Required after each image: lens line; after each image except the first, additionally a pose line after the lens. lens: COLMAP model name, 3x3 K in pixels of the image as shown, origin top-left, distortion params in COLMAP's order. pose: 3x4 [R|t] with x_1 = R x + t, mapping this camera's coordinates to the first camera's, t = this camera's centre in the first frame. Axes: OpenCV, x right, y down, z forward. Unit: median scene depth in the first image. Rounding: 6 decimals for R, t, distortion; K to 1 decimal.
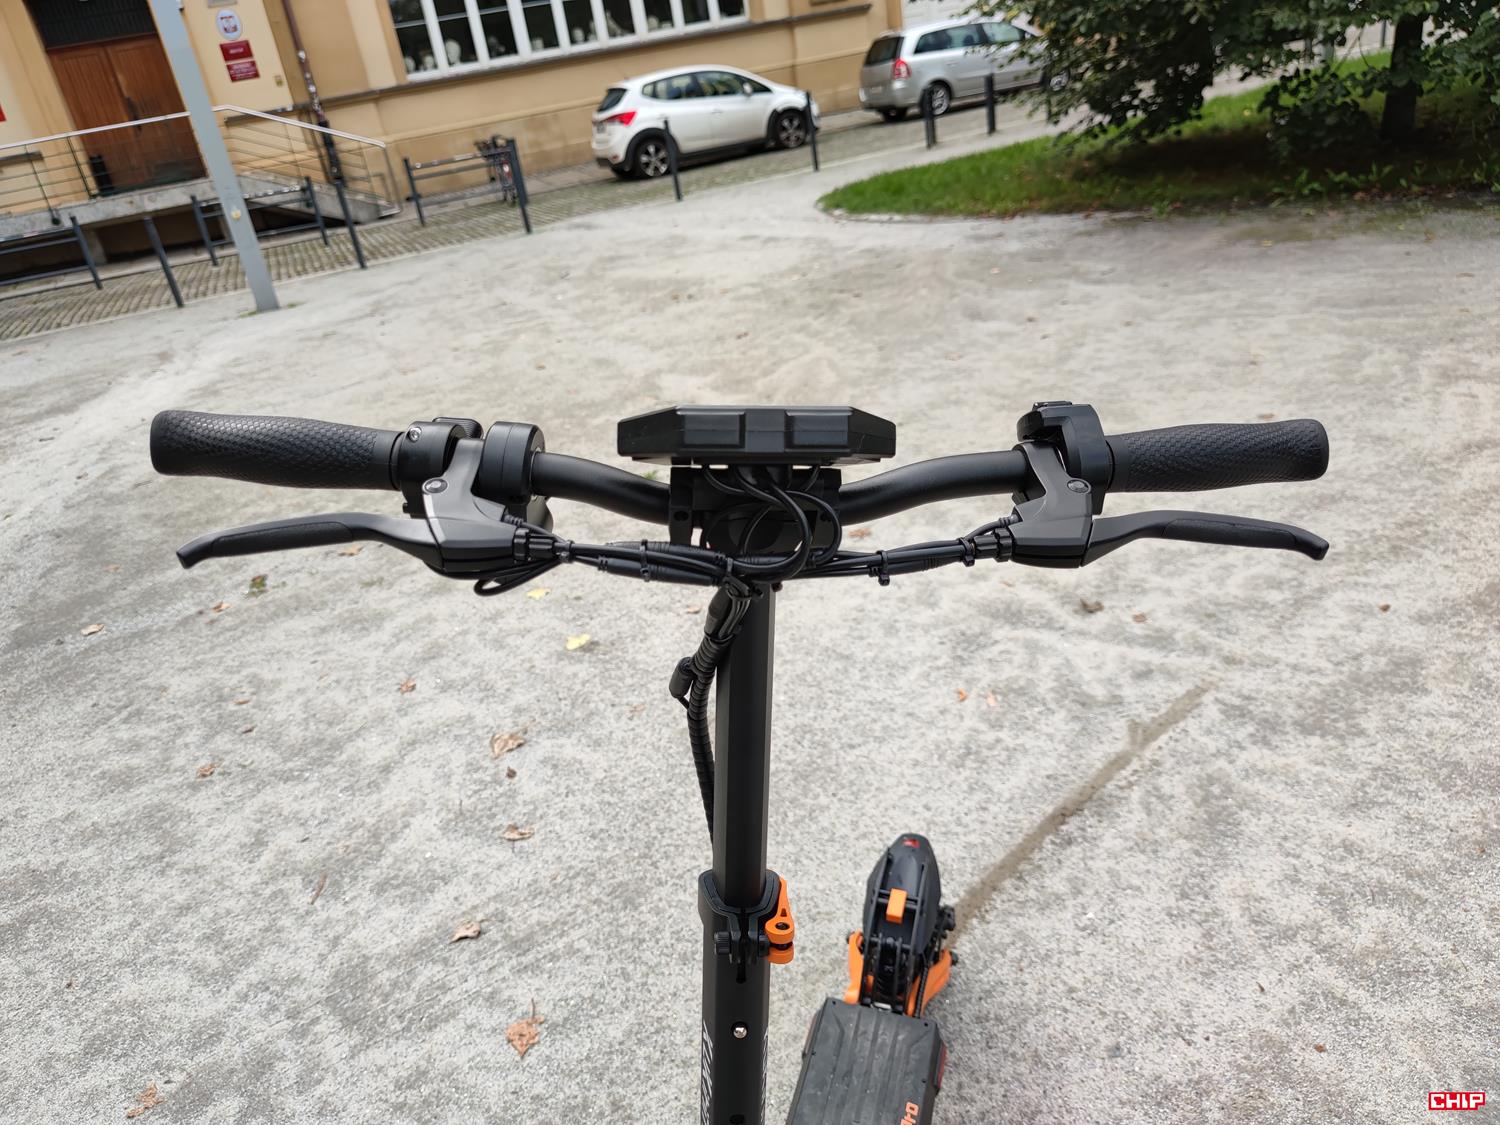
lens RADIAL K [[1083.2, 0, 723.2], [0, 1083.2, 554.4], [0, 0, 1]] dist [0.052364, -0.065619]
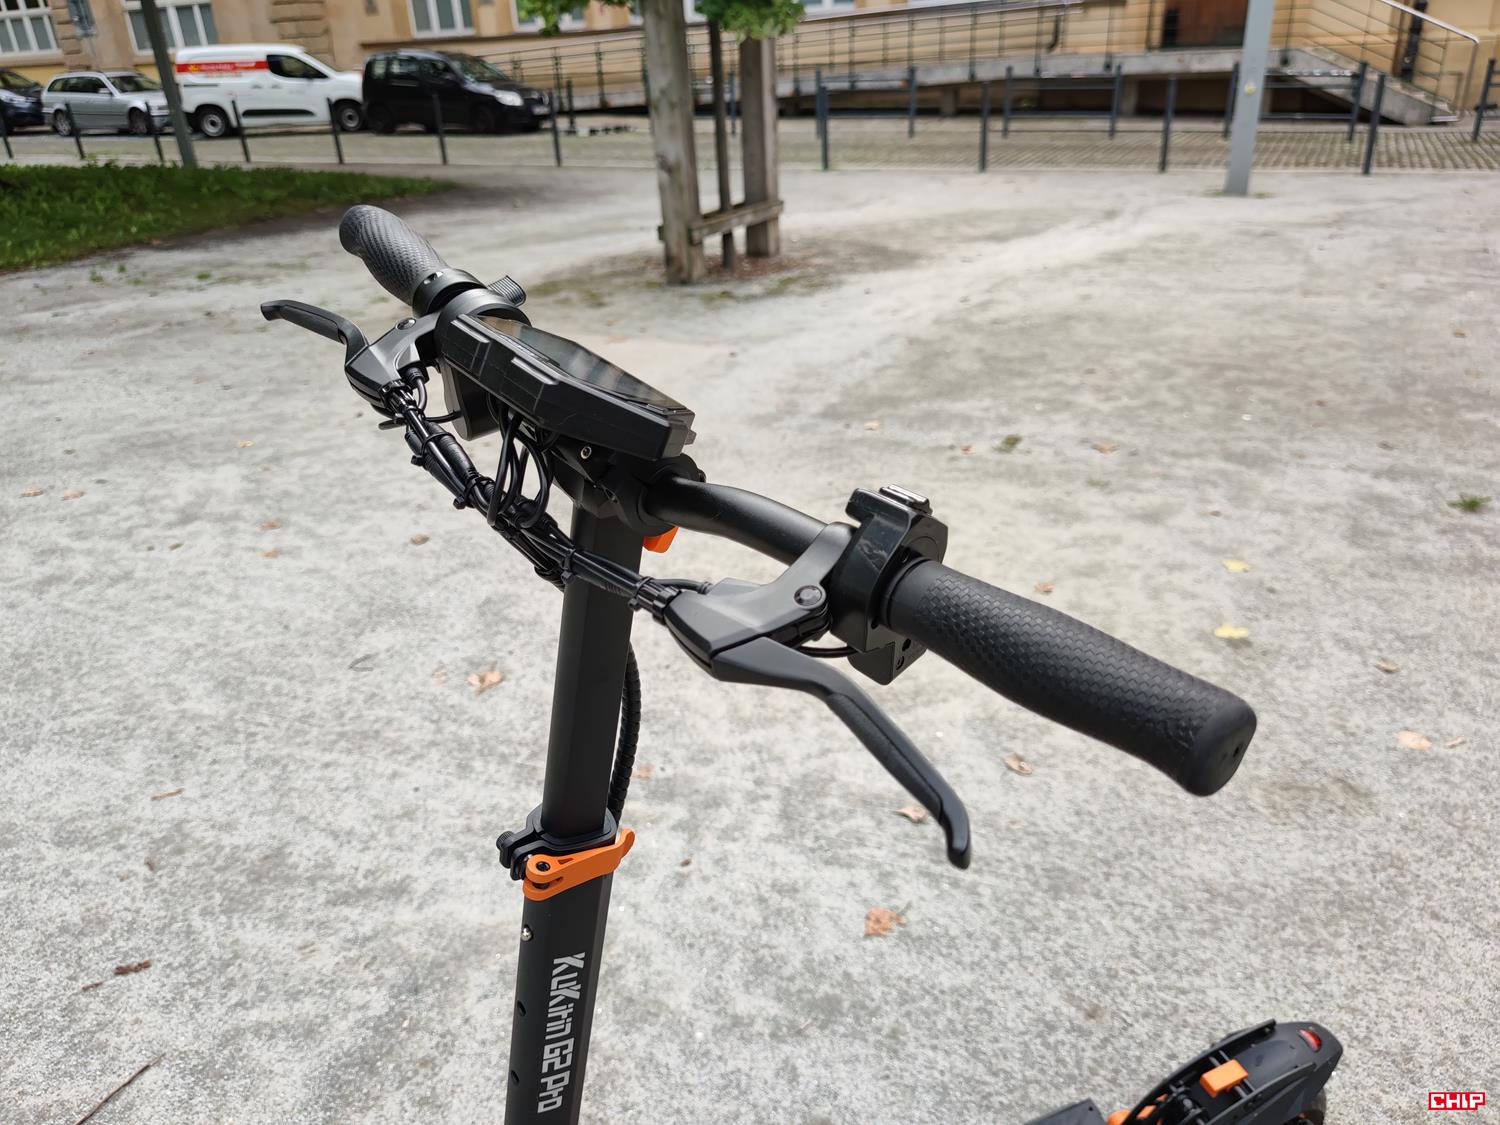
lens RADIAL K [[1095.6, 0, 744.6], [0, 1095.6, 545.4], [0, 0, 1]] dist [0.051332, -0.066510]
pose [[0.654694, 0.431517, -0.620620, 0.157754], [-0.372764, 0.898573, 0.231548, -0.050799], [0.657589, 0.079752, 0.749144, 0.076566]]
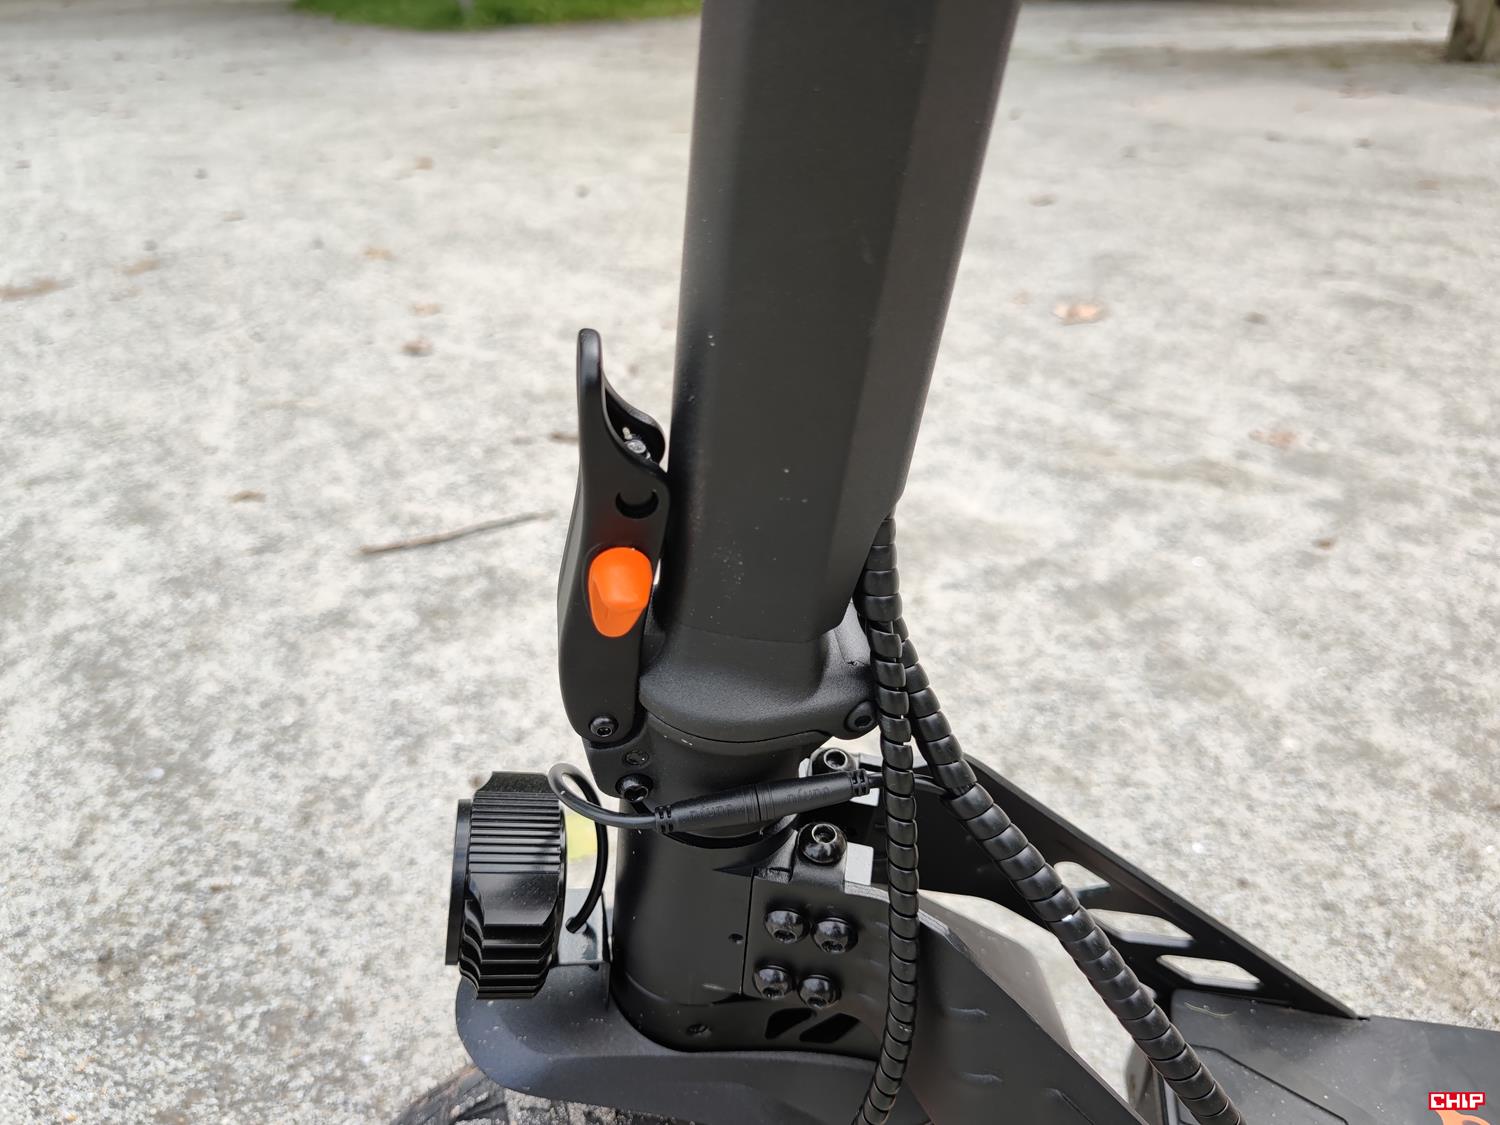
lens RADIAL K [[1125.9, 0, 748.3], [0, 1125.9, 557.4], [0, 0, 1]] dist [0.018393, -0.053261]
pose [[0.131230, 0.622530, -0.771515, 0.082716], [-0.414683, 0.741357, 0.527662, 0.205332], [0.900453, 0.250689, 0.355441, 0.266461]]
